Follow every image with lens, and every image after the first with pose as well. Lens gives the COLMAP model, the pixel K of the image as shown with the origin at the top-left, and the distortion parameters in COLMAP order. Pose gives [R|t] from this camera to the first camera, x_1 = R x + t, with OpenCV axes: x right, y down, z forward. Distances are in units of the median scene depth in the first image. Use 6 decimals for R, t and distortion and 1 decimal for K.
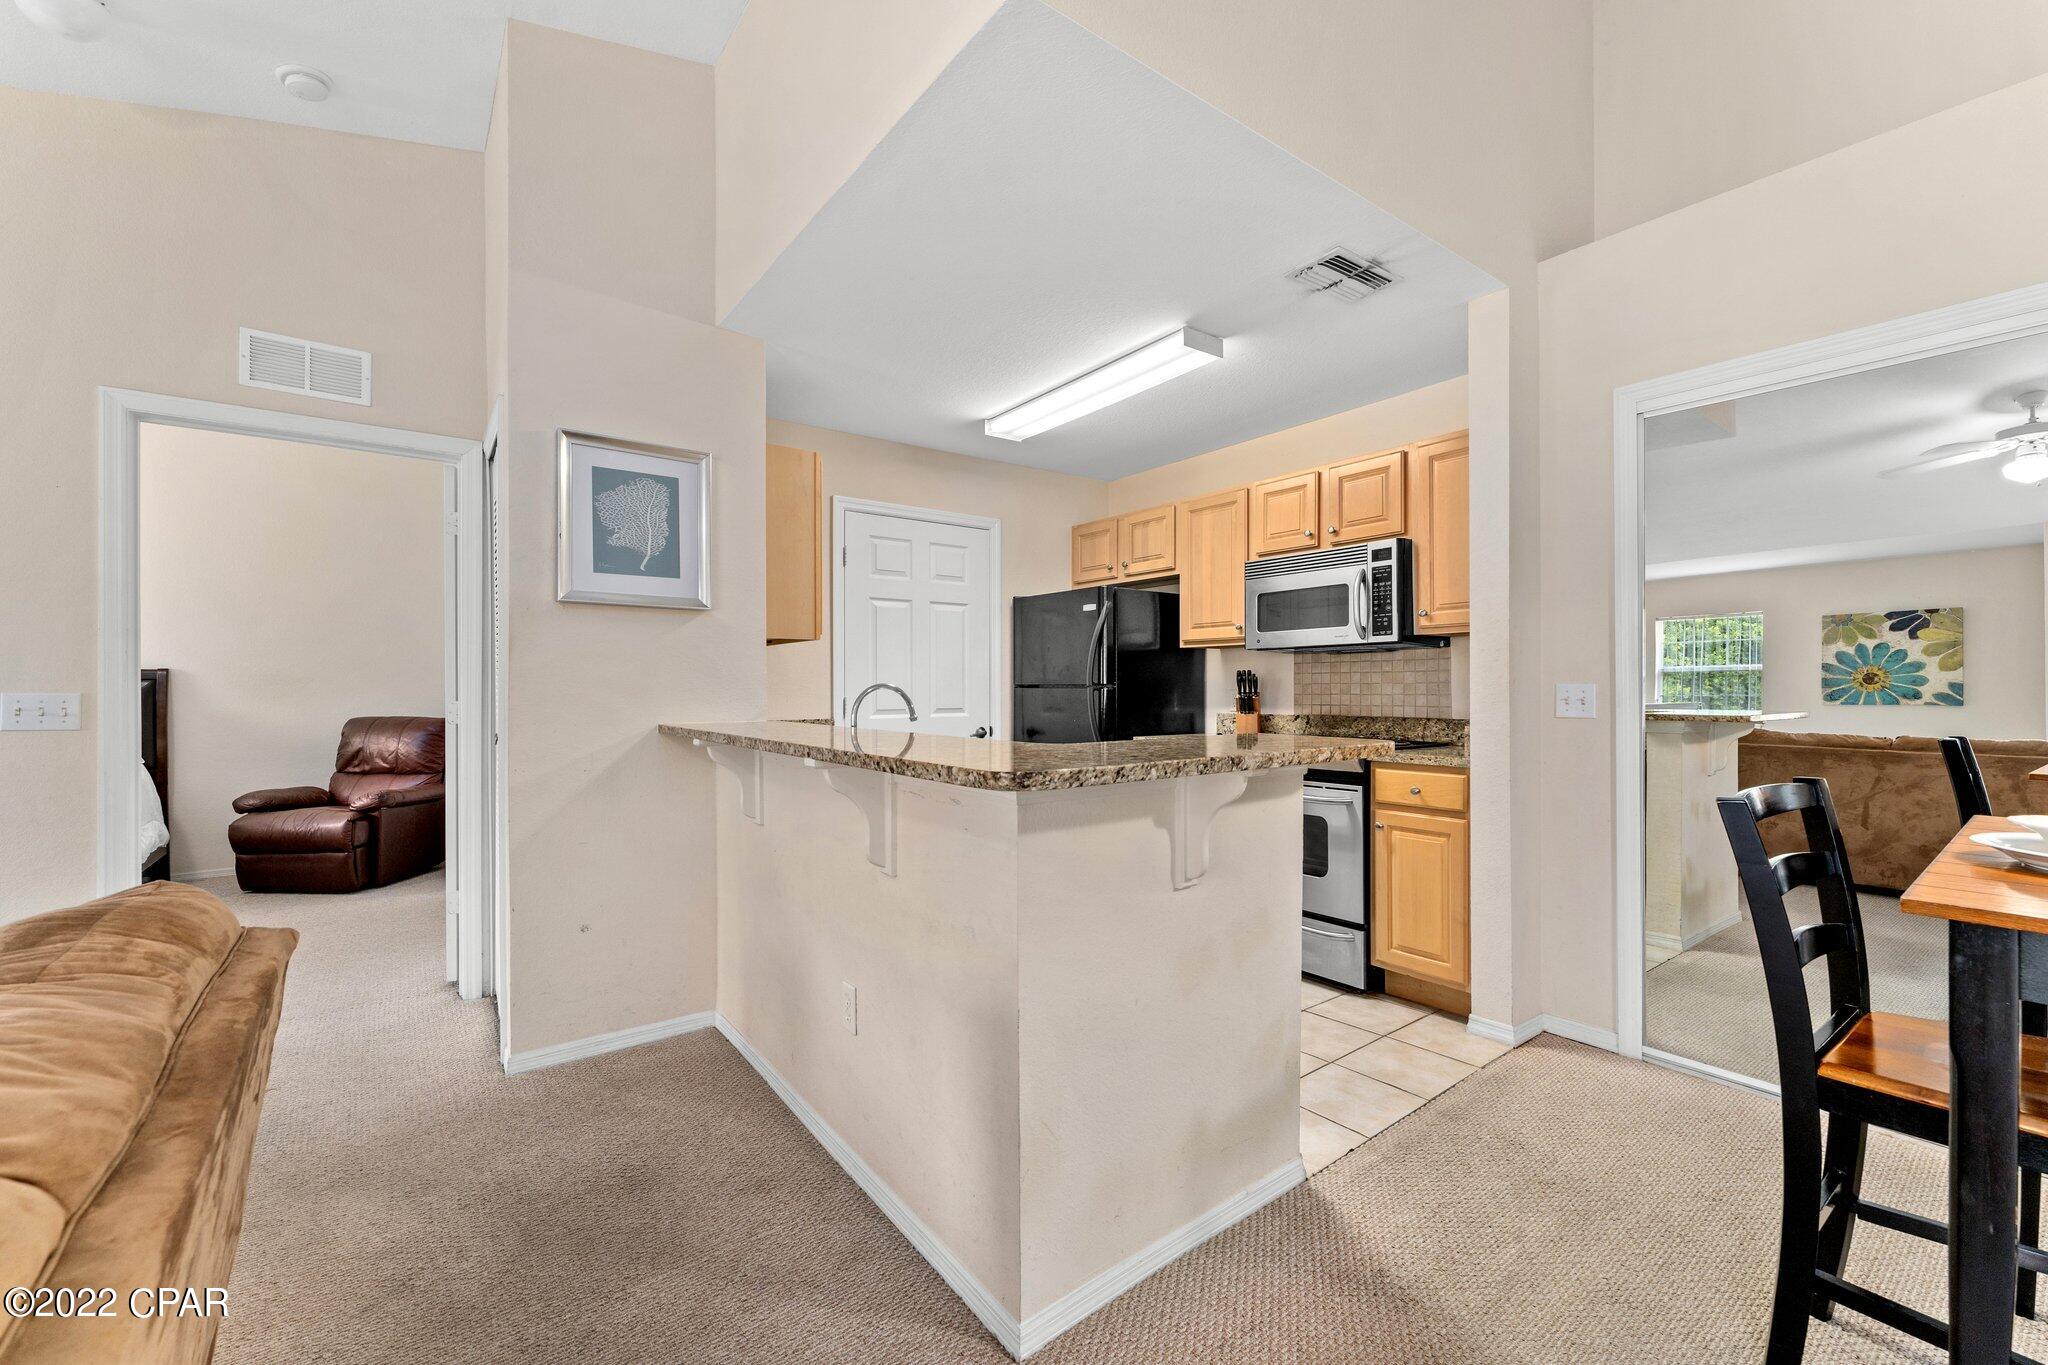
lens RADIAL K [[822.1, 0, 1005.1], [0, 822.1, 685.0], [0, 0, 1]] dist [-0.001276, 0.000829]
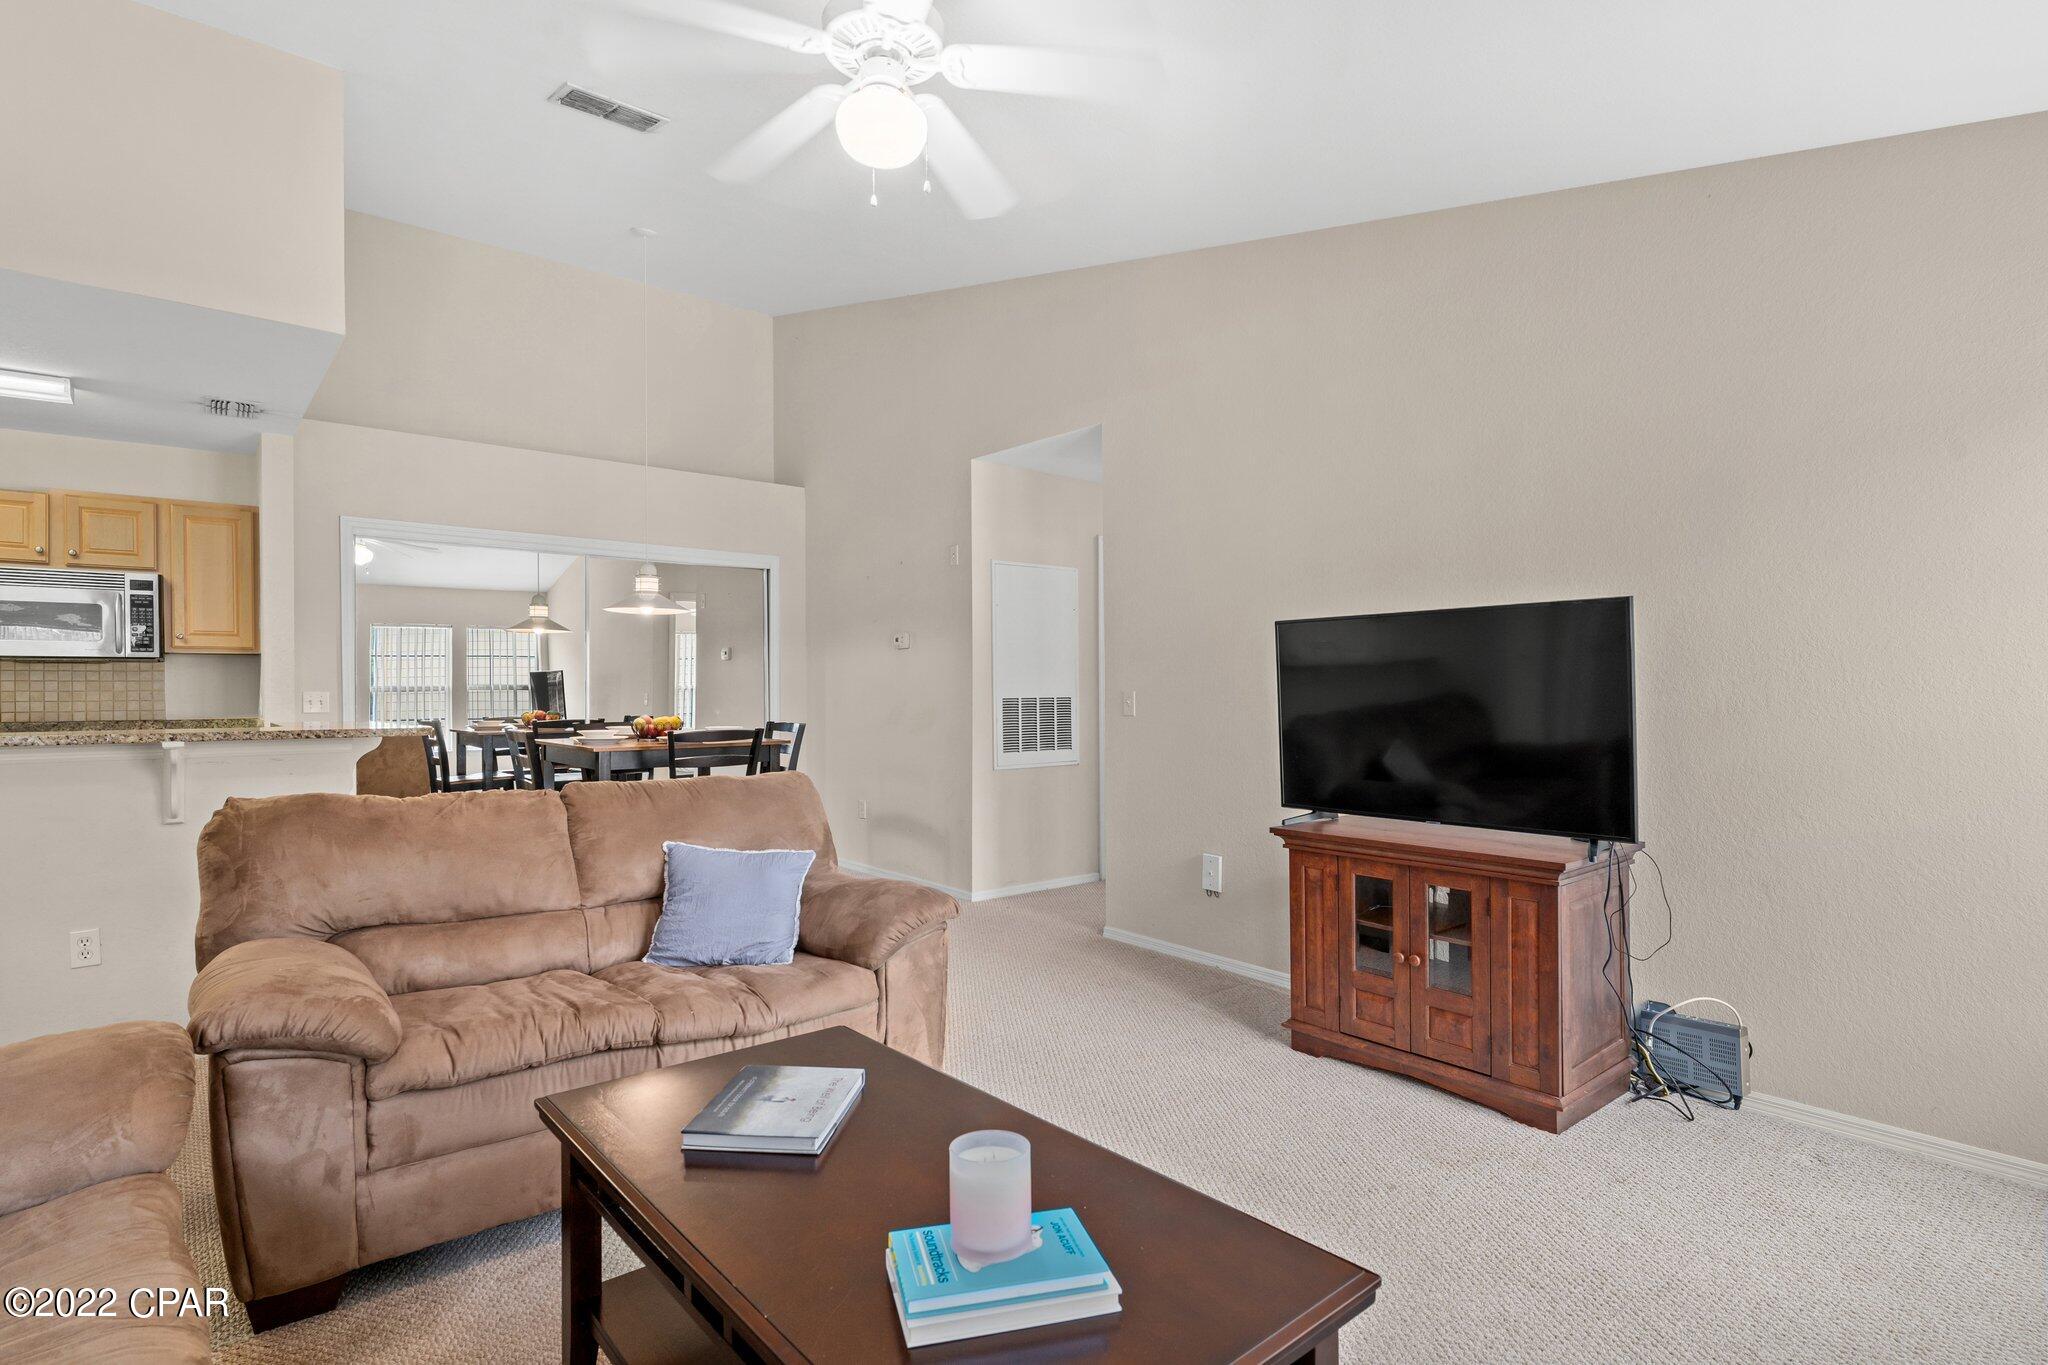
lens RADIAL K [[1009.5, 0, 1022.1], [0, 1009.5, 686.8], [0, 0, 1]] dist [0.000450, 0.000013]
pose [[-0.080914, 0.007108, 0.996696, -1.153725], [0.000798, 0.999975, -0.007066, 0.003460], [-0.996721, 0.000224, -0.080918, -0.182784]]
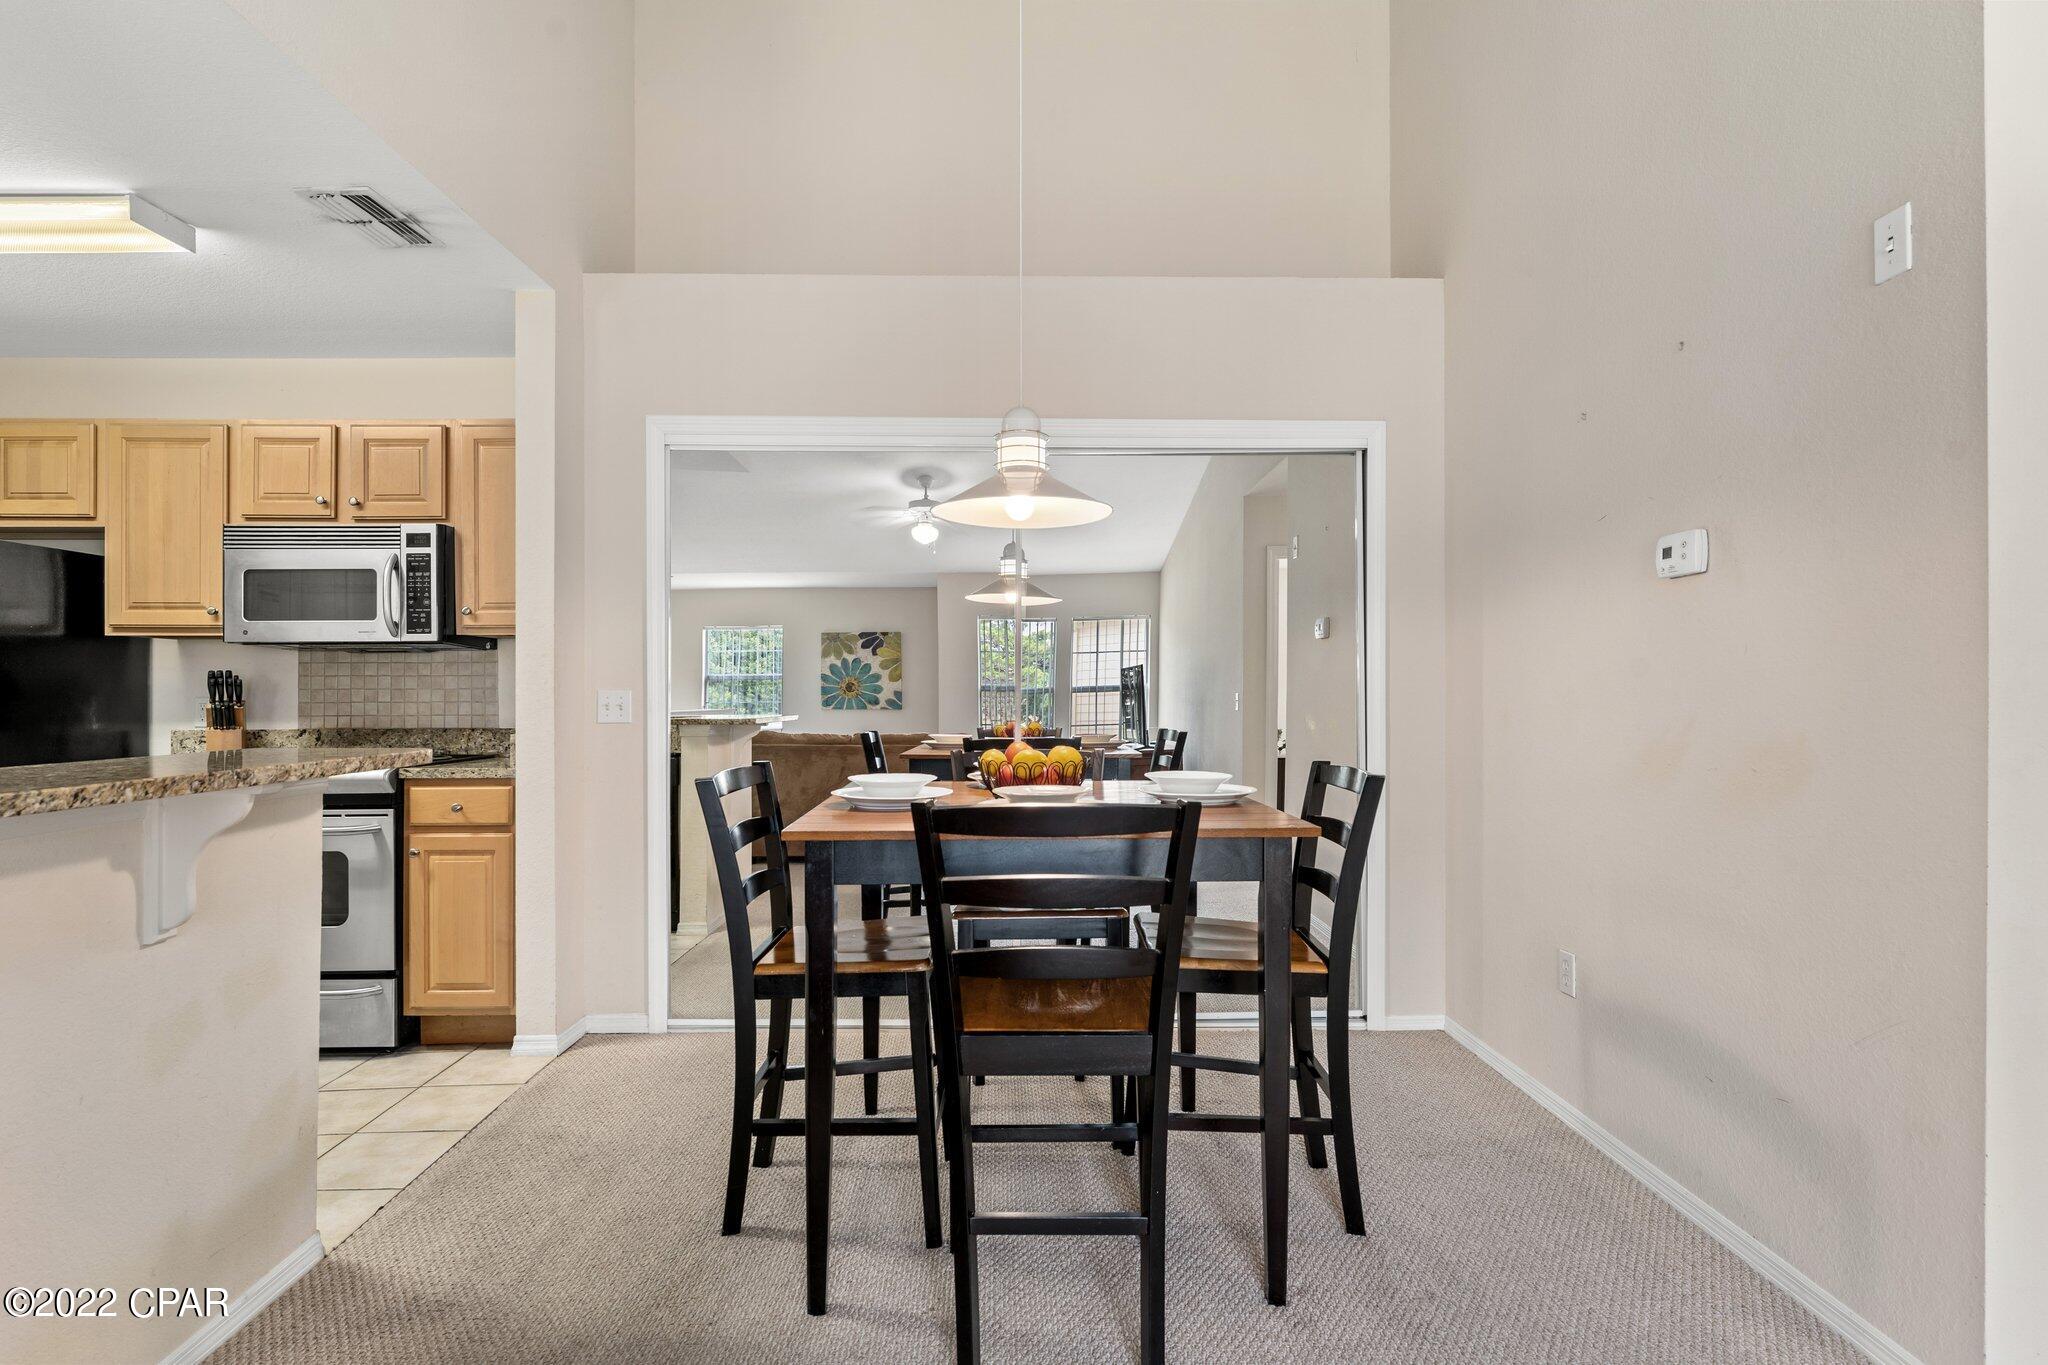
lens RADIAL K [[1009.5, 0, 1017.7], [0, 1009.5, 692.1], [0, 0, 1]] dist [0.000450, 0.000013]
pose [[0.568207, 0.002704, 0.822881, -0.059881], [-0.002816, 0.999995, -0.001341, 0.001239], [-0.822881, -0.001556, 0.568212, -0.128288]]
